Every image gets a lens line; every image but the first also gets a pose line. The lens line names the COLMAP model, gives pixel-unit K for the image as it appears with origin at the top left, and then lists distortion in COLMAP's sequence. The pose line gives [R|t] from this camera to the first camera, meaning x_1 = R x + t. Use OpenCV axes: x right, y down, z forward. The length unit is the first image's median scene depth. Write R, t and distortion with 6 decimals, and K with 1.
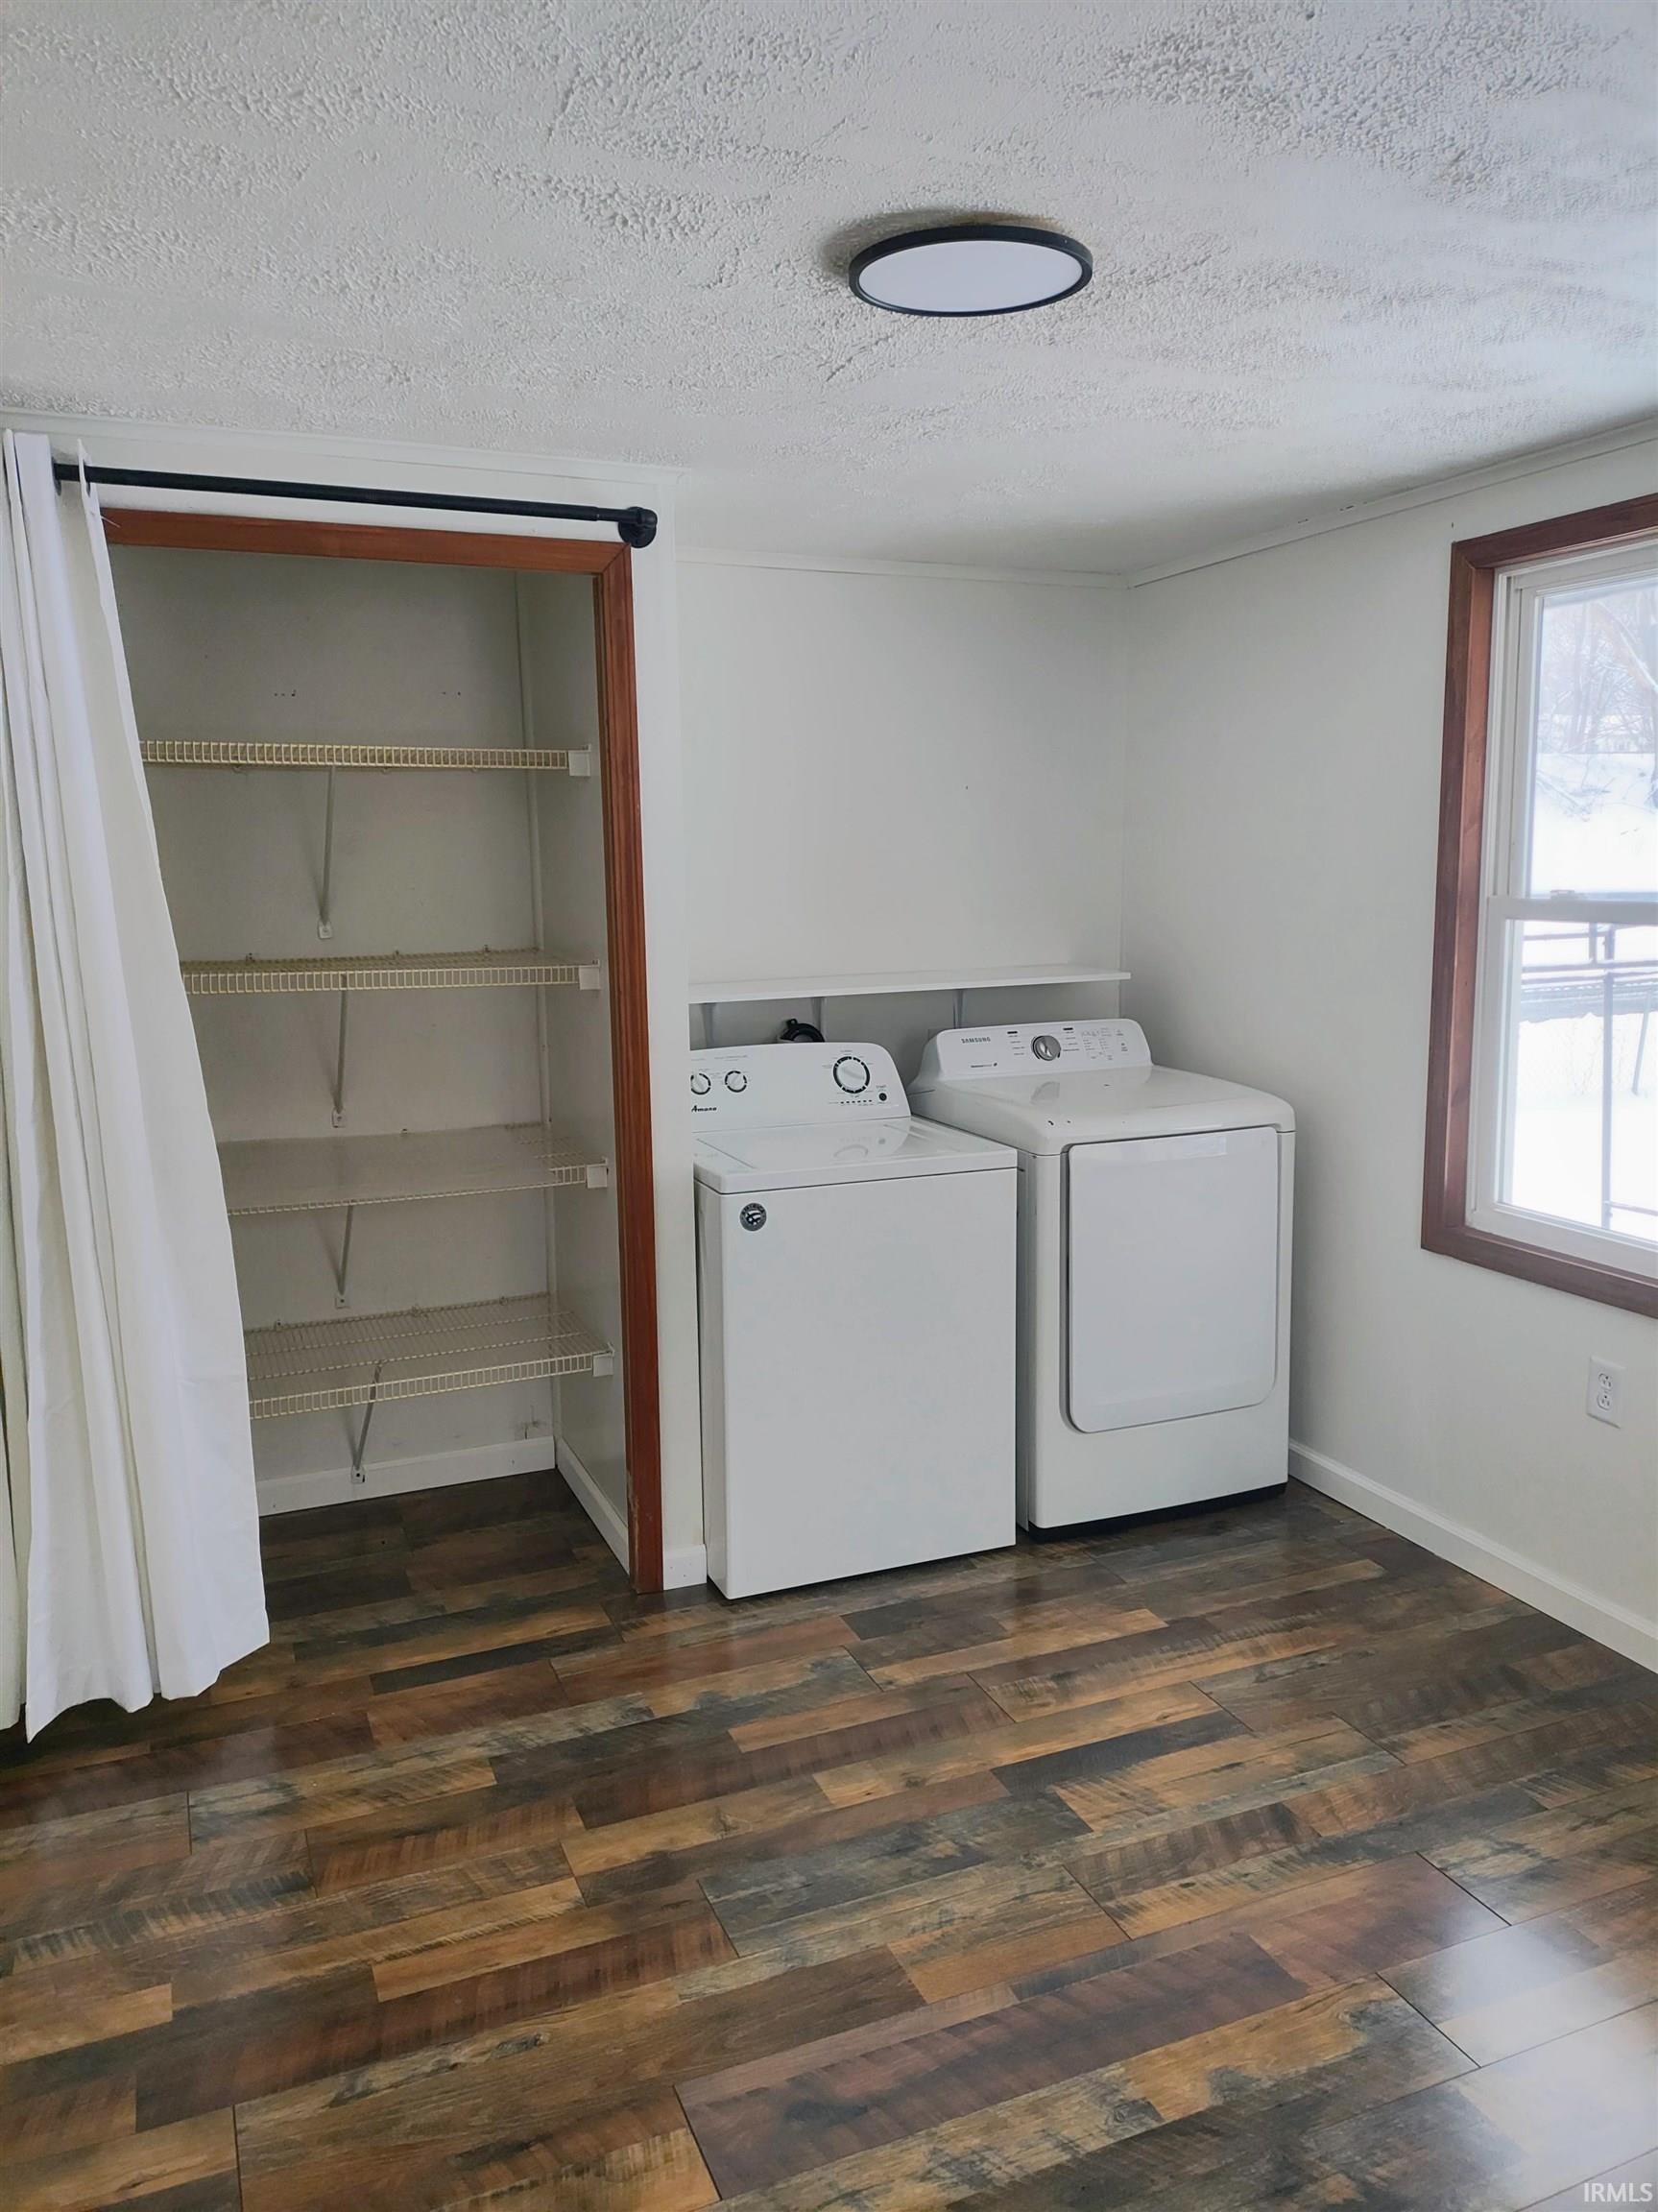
lens RADIAL K [[1605.2, 0, 807.2], [0, 1605.2, 1097.0], [0, 0, 1]] dist [0.083609, -0.081445]
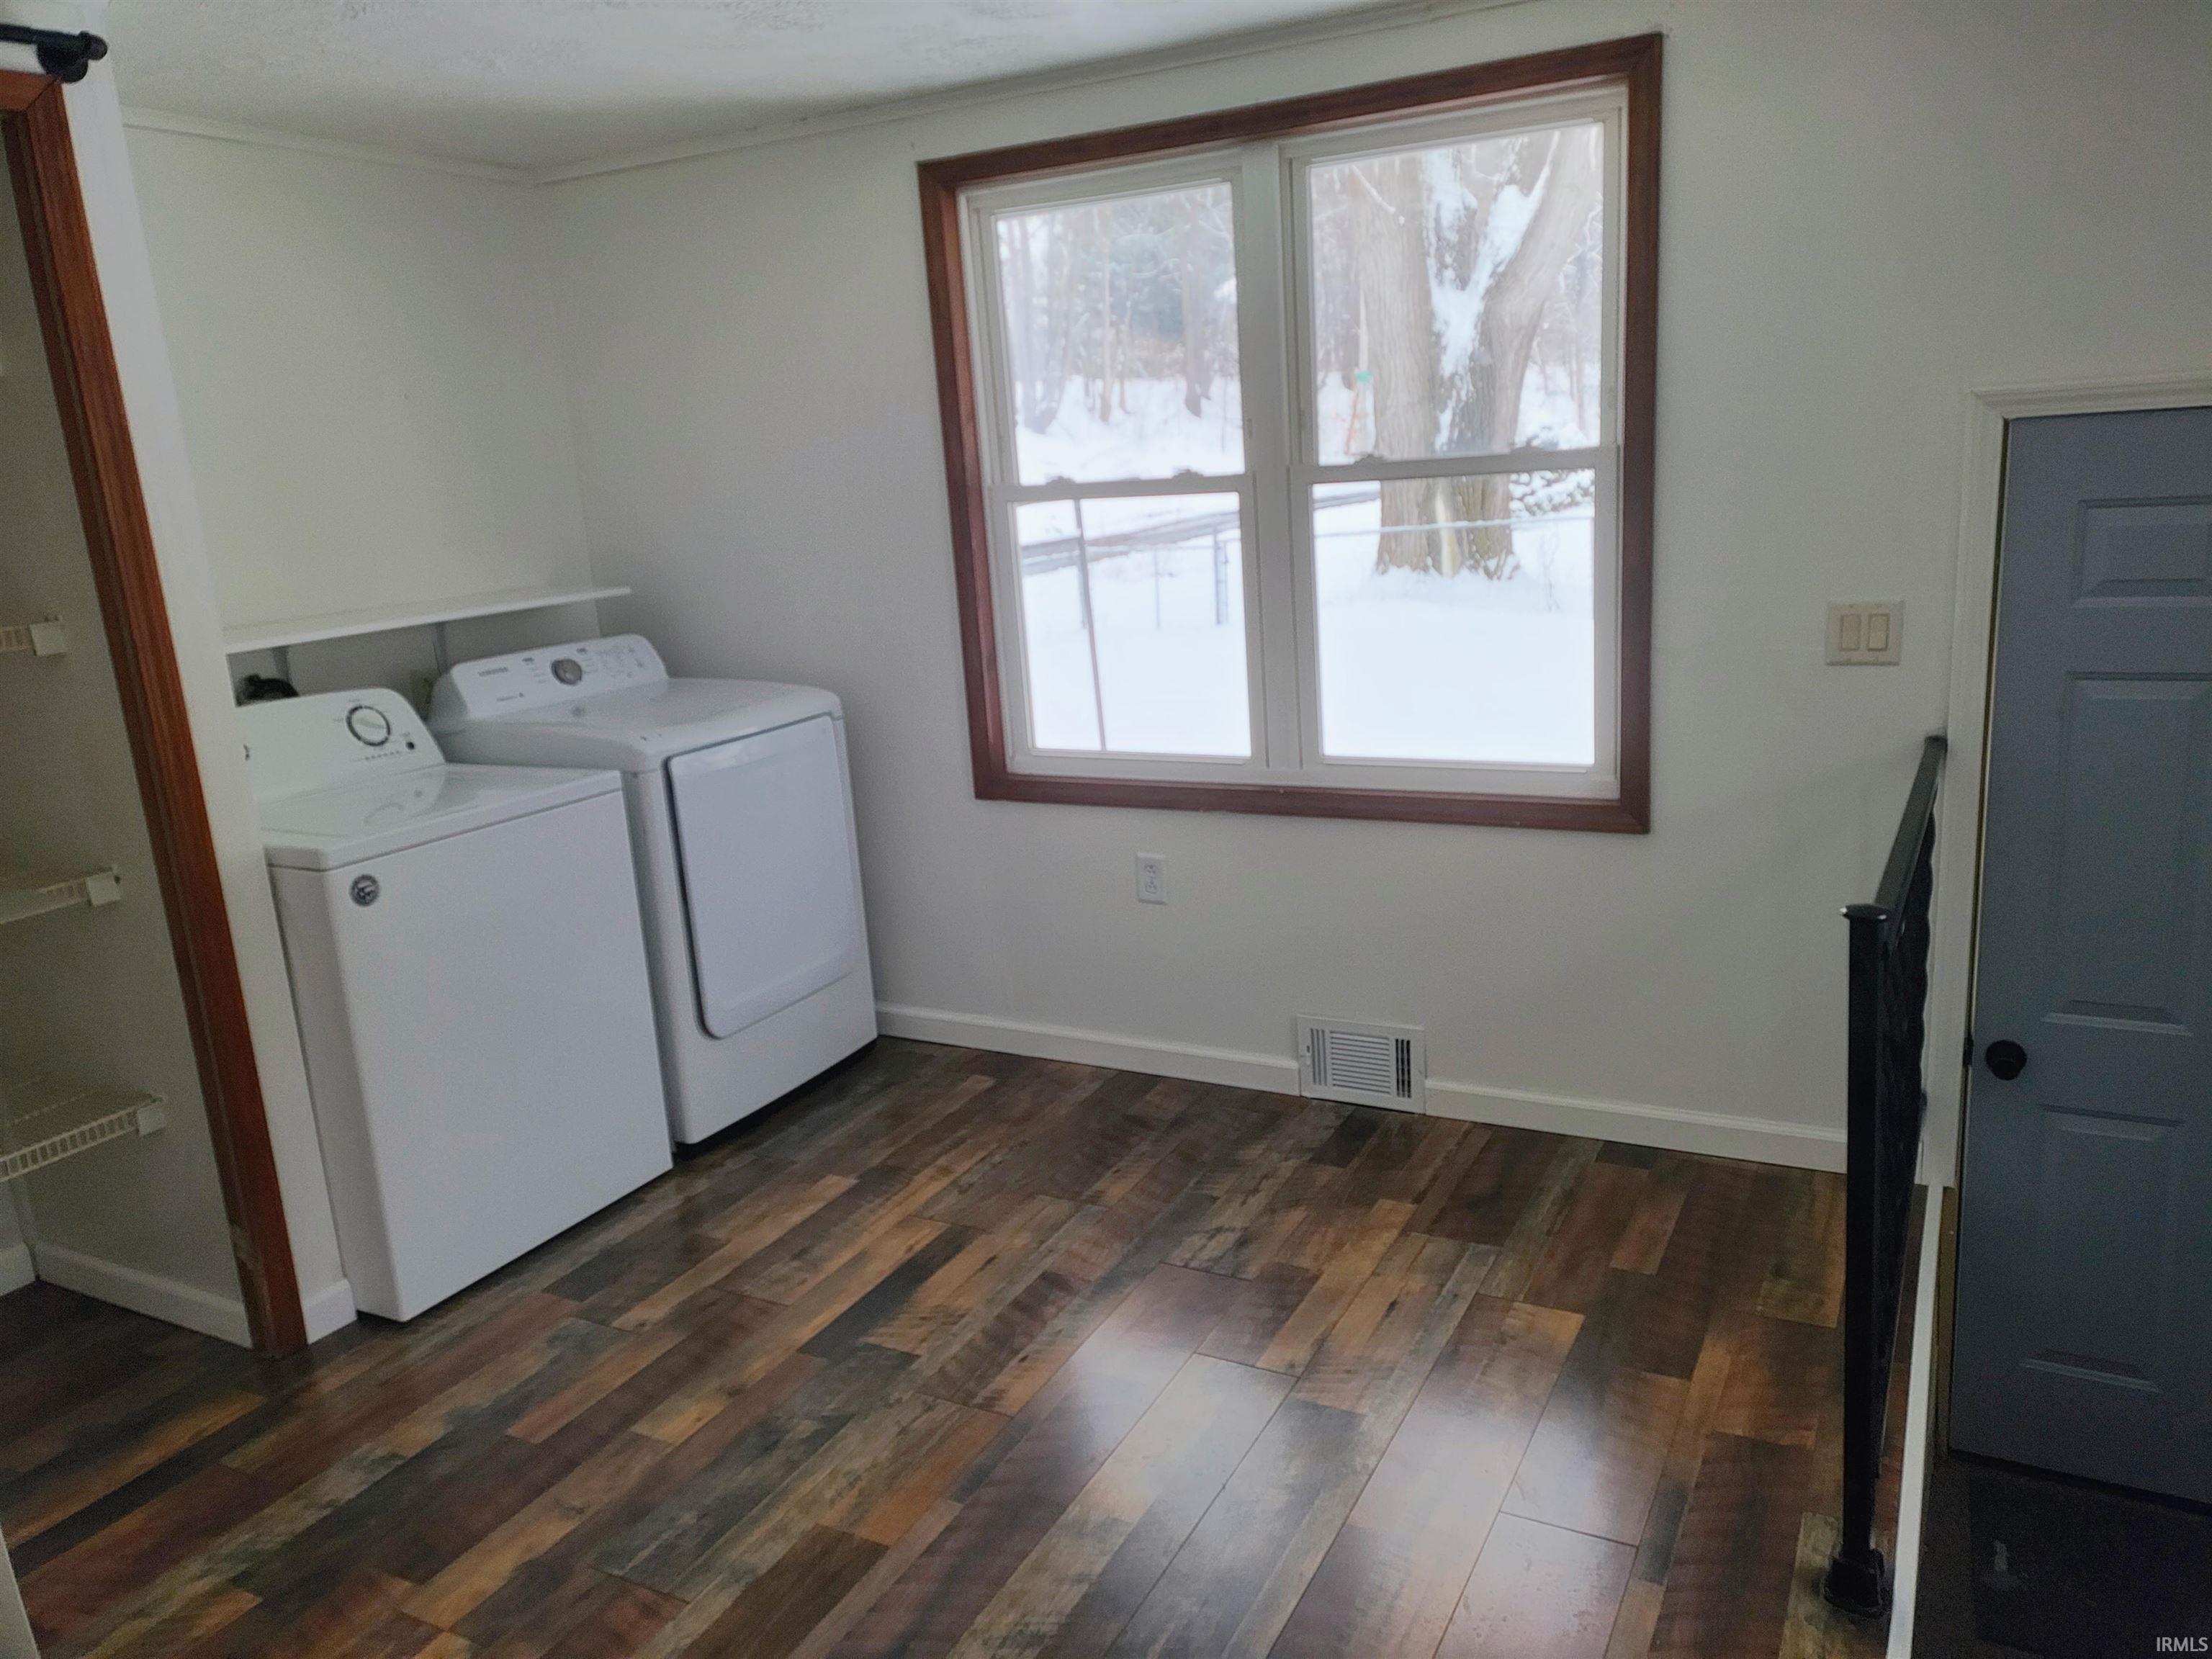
lens RADIAL K [[1605.2, 0, 1102.4], [0, 1605.2, 820.8], [0, 0, 1]] dist [0.083609, -0.081445]
pose [[0.767736, -0.177585, 0.615666, -0.287054], [0.147955, 0.983994, 0.099328, 0.010883], [-0.623451, 0.014833, 0.781722, 0.069537]]
